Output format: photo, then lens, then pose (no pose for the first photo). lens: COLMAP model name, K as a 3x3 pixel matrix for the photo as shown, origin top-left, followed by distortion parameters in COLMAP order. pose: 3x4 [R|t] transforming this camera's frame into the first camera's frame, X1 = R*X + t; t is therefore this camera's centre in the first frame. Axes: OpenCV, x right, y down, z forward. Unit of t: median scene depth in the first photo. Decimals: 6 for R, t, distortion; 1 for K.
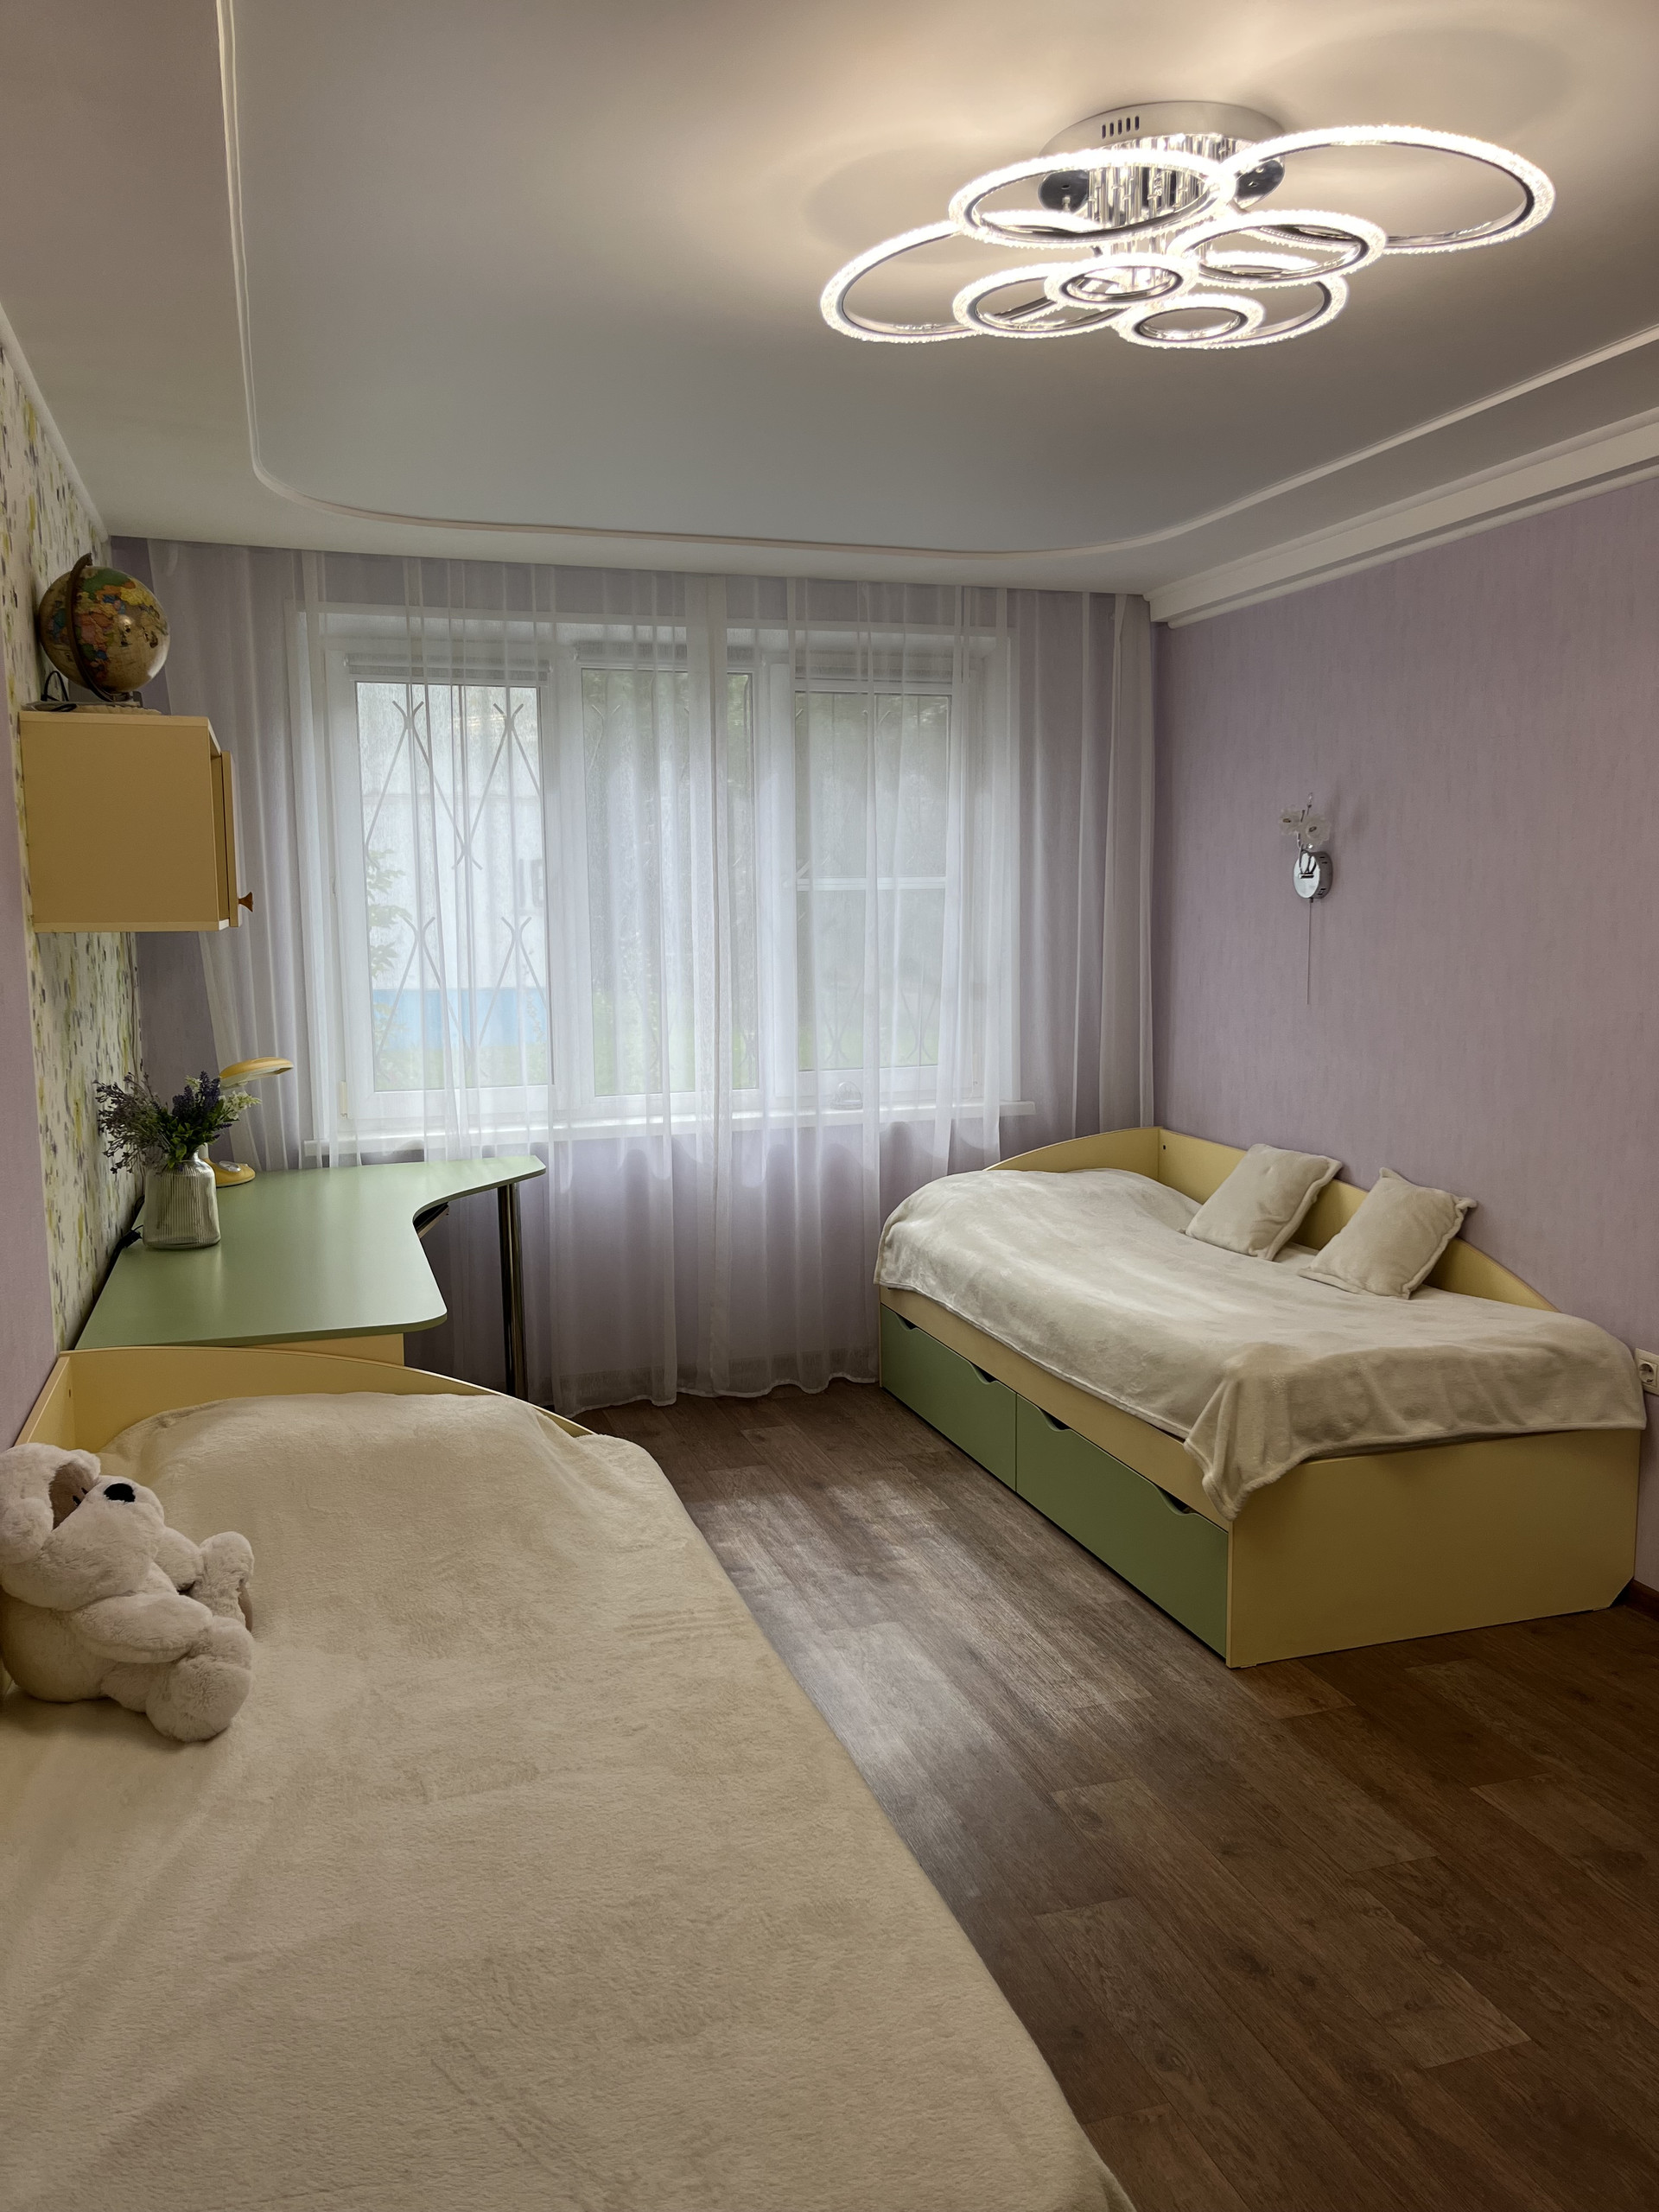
lens RADIAL K [[1668.8, 0, 823.1], [0, 1668.8, 1101.8], [0, 0, 1]] dist [0.063709, -0.083312]
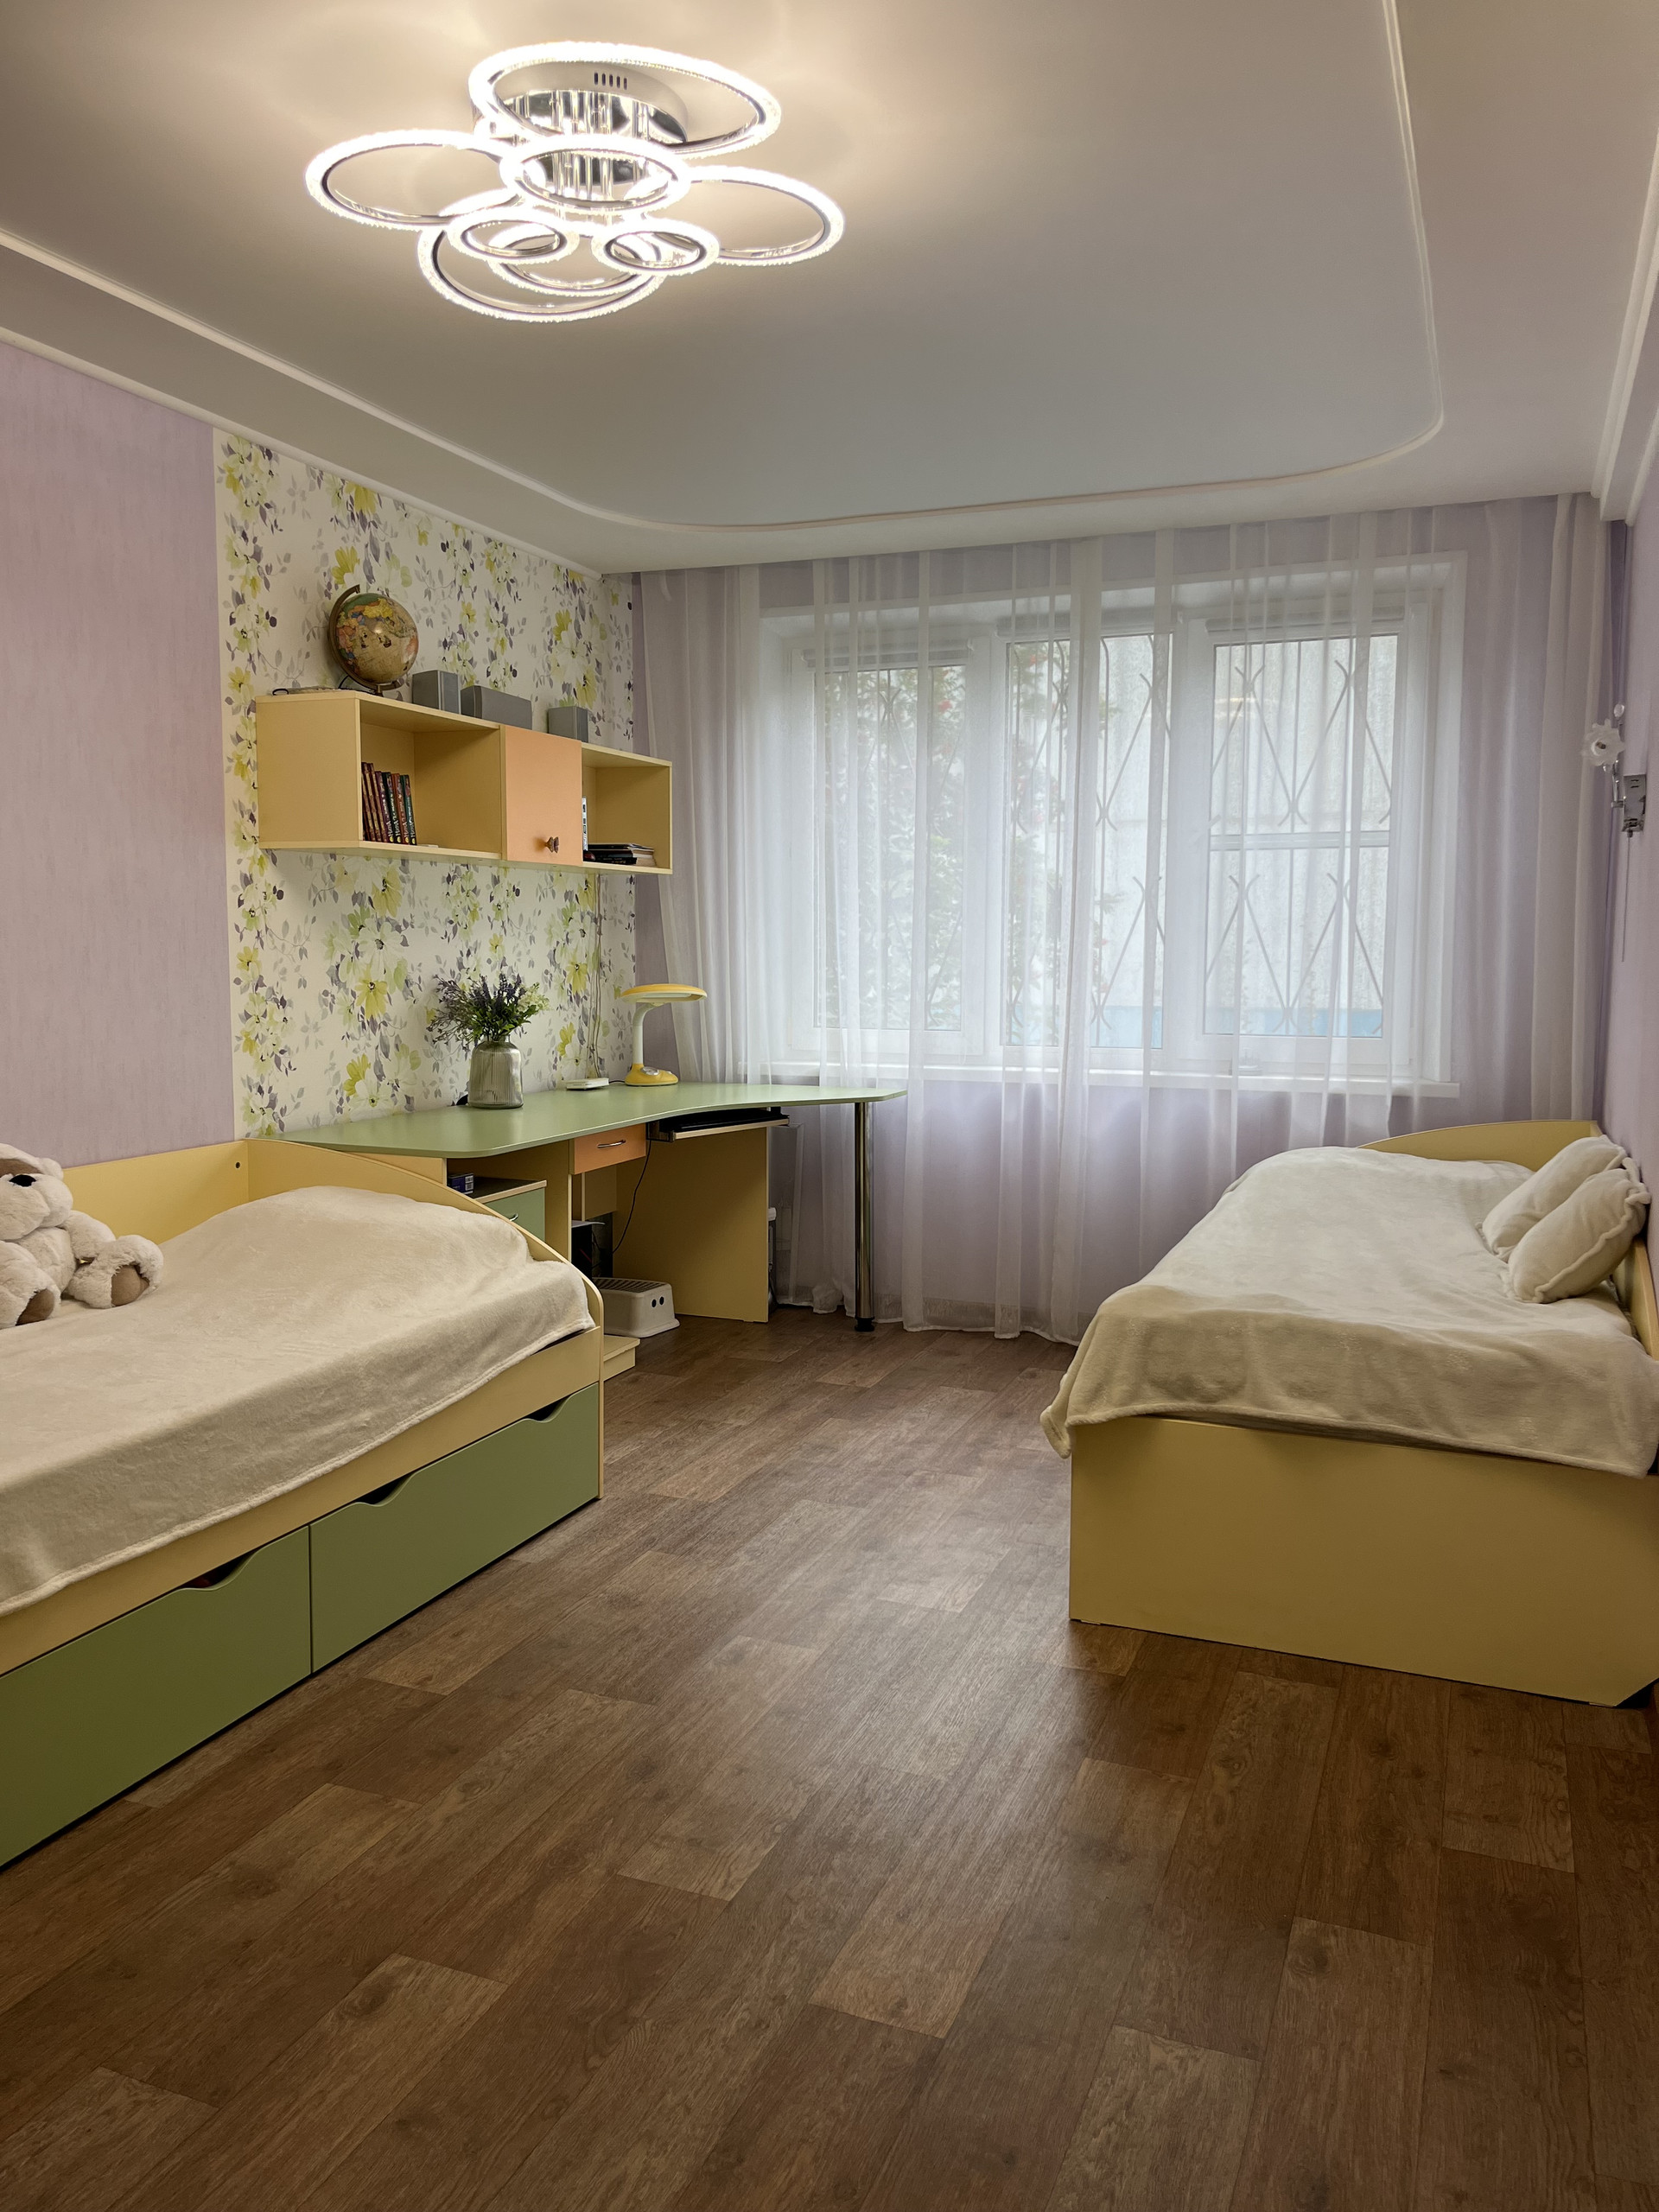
lens RADIAL K [[1668.8, 0, 824.7], [0, 1668.8, 1096.3], [0, 0, 1]] dist [0.063709, -0.083312]
pose [[0.772352, 0.072996, -0.630986, 0.643973], [-0.090064, 0.995924, 0.004972, 0.047113], [0.628777, 0.052989, 0.775778, 0.149511]]
